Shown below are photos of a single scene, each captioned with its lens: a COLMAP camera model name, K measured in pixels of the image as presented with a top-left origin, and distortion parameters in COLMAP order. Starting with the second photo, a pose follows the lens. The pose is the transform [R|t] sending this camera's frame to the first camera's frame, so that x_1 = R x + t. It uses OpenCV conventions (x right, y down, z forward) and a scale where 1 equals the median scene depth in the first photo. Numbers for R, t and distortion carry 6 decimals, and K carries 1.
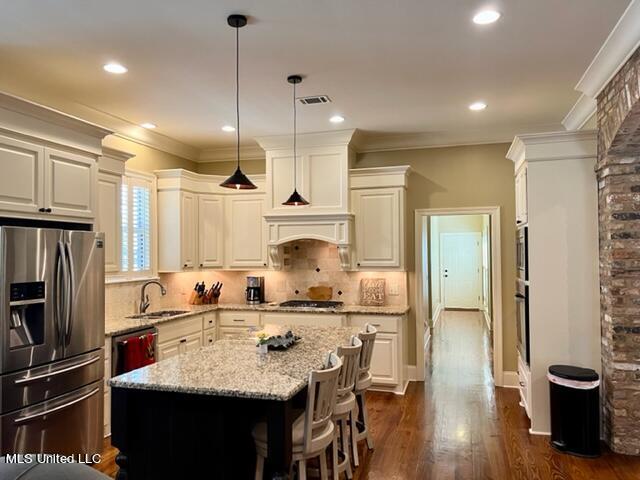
lens RADIAL K [[481.2, 0, 320.6], [0, 481.2, 248.4], [0, 0, 1]] dist [0.069260, -0.089585]
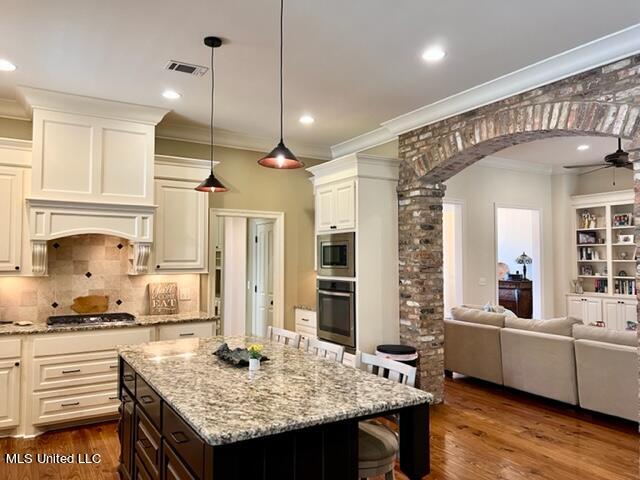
lens RADIAL K [[480.5, 0, 322.3], [0, 480.5, 241.0], [0, 0, 1]] dist [0.064352, -0.083728]
pose [[0.667596, 0.034847, 0.743708, -0.372830], [-0.011122, 0.999259, -0.036837, 0.016836], [-0.744441, 0.016321, 0.667489, 0.212087]]
